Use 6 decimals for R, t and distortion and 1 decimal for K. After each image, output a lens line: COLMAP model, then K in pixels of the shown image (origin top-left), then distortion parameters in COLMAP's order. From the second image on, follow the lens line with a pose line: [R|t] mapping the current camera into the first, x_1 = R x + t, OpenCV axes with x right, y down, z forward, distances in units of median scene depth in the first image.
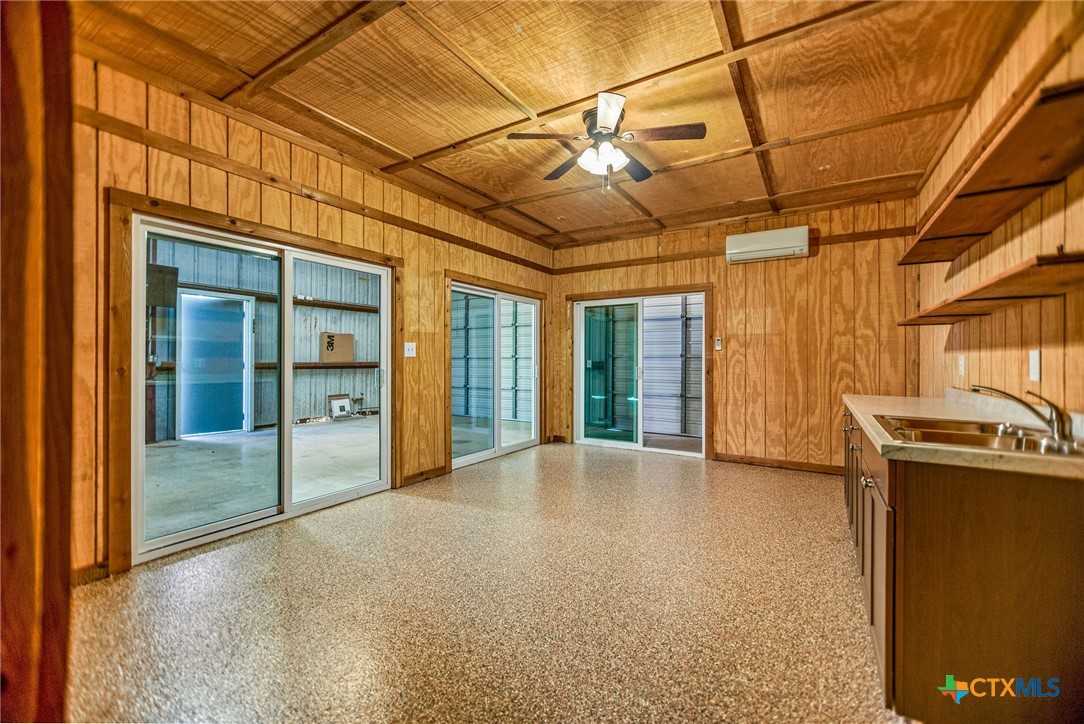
lens RADIAL K [[443.0, 0, 542.0], [0, 443.0, 362.0], [0, 0, 1]] dist [-0.044448, 0.000007]
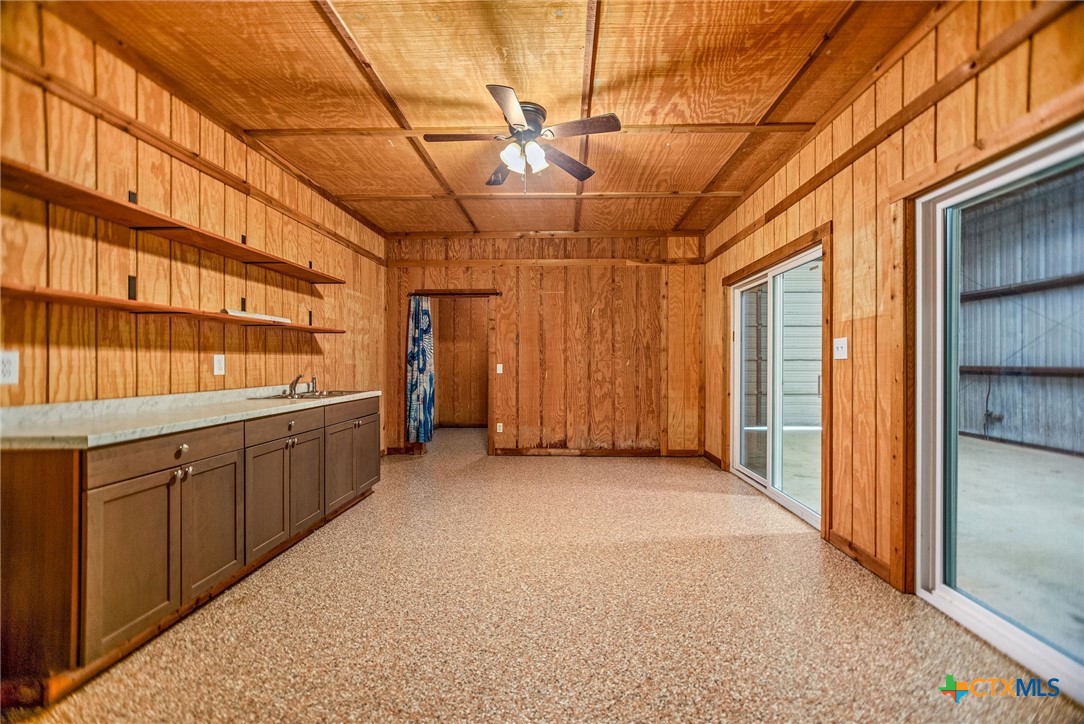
lens RADIAL K [[443.0, 0, 542.0], [0, 443.0, 362.0], [0, 0, 1]] dist [-0.044448, 0.000007]
pose [[-0.878603, -0.003573, -0.477540, 0.477656], [-0.006230, 0.999973, 0.003980, -0.007879], [0.477513, 0.006472, -0.878601, 1.562621]]
